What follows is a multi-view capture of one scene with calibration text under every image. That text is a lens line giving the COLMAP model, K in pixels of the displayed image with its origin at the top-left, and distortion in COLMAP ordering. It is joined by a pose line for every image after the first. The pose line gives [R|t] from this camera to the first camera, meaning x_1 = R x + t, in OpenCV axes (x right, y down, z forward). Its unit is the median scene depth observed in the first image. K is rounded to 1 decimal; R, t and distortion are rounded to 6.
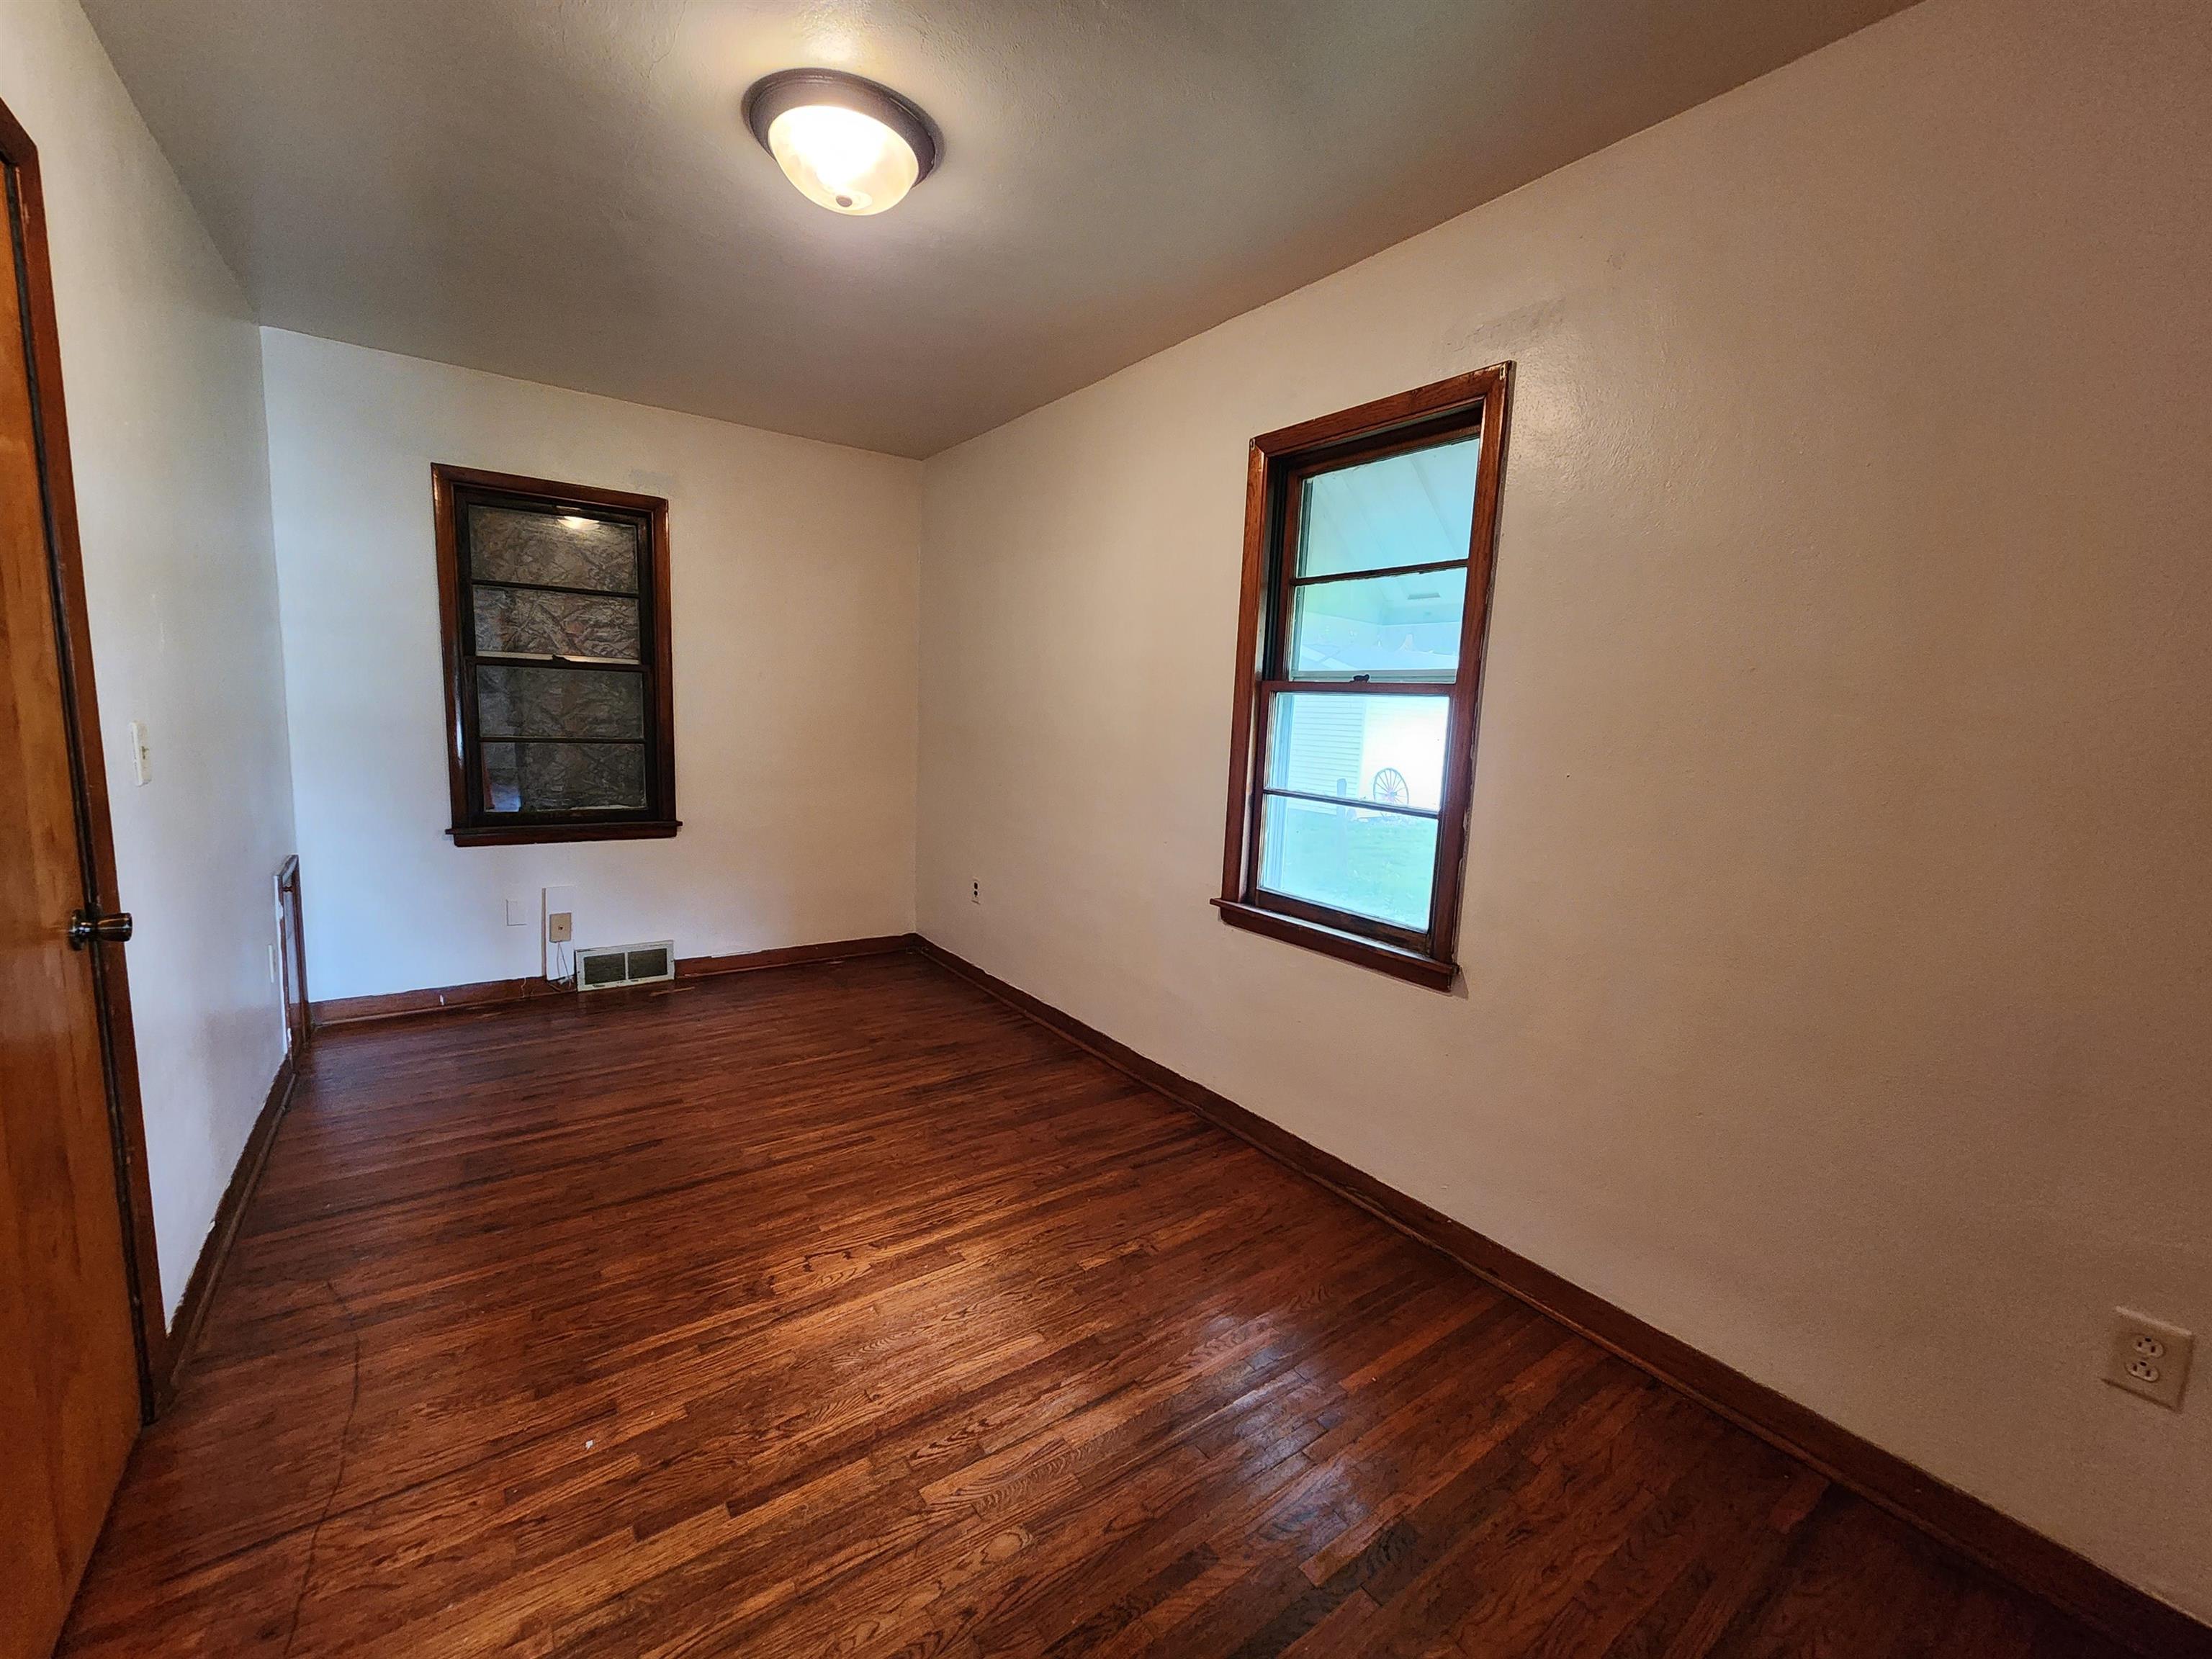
lens RADIAL K [[901.0, 0, 1101.6], [0, 901.0, 833.9], [0, 0, 1]] dist [0.002171, 0.000013]
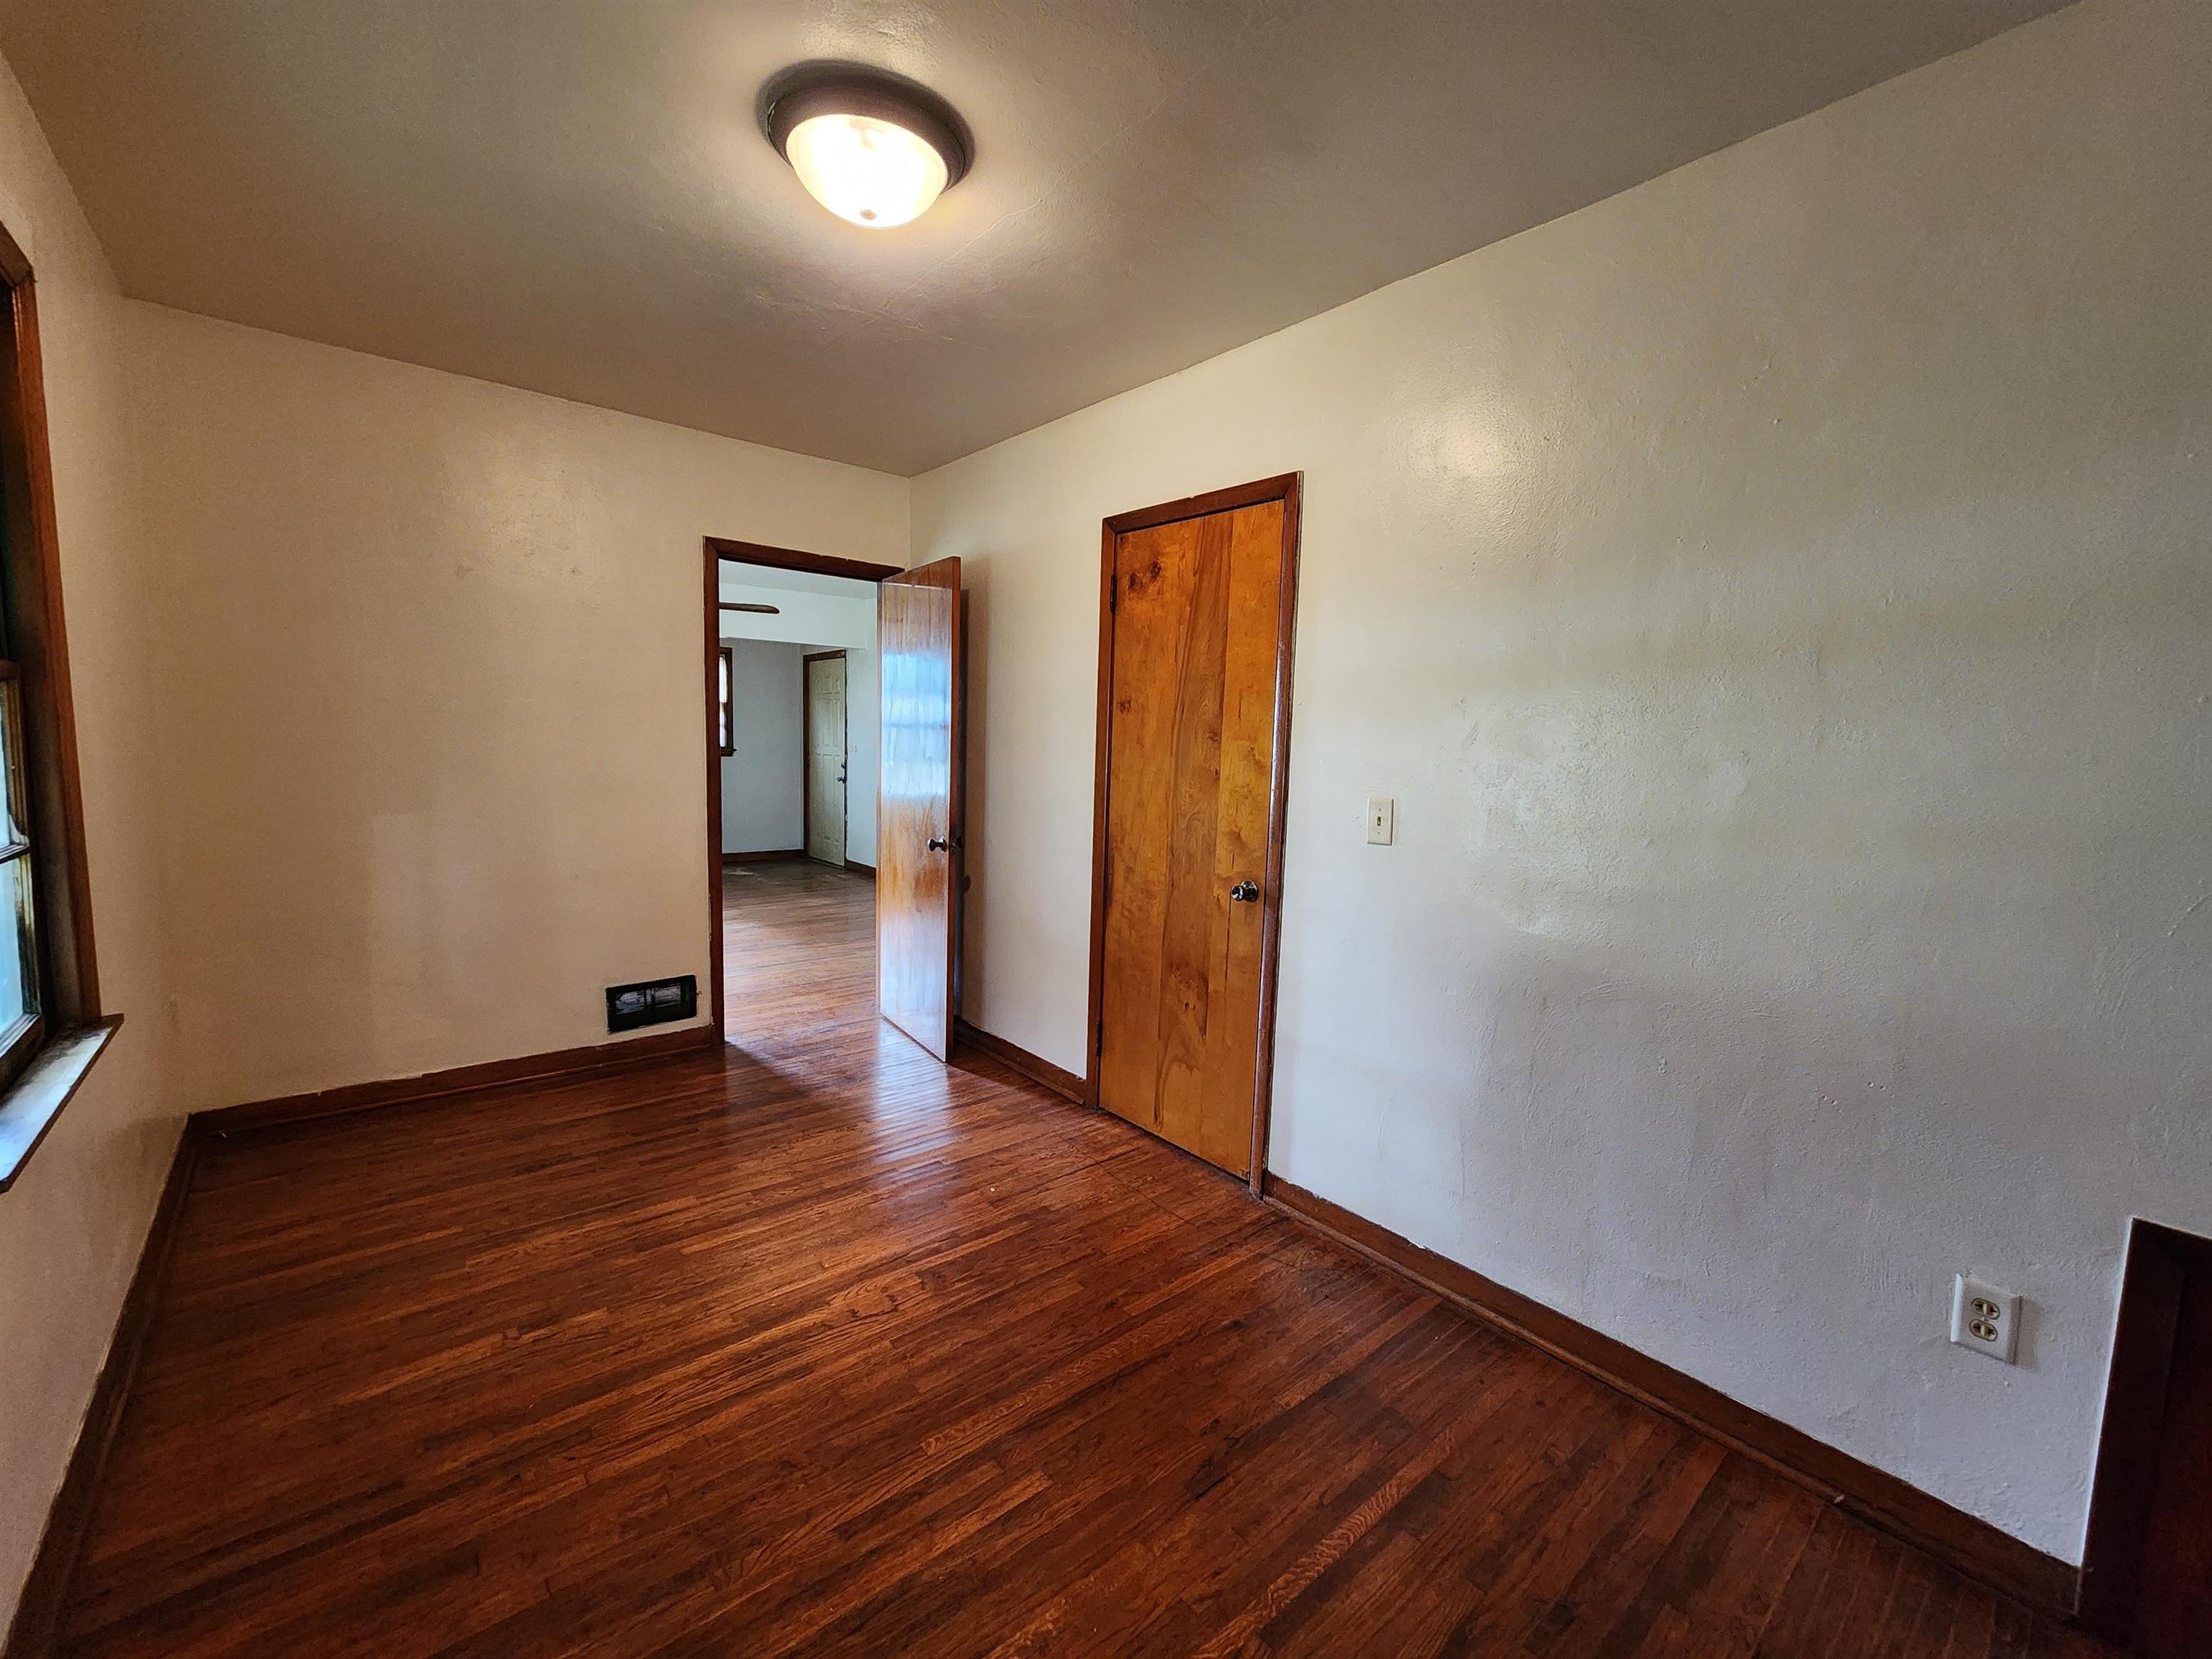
lens RADIAL K [[901.0, 0, 1113.5], [0, 901.0, 833.6], [0, 0, 1]] dist [0.002171, 0.000013]
pose [[-0.993538, -0.059049, -0.096933, -0.421514], [-0.080399, 0.968953, 0.233808, -0.277323], [0.080117, 0.240091, -0.967439, 1.785440]]
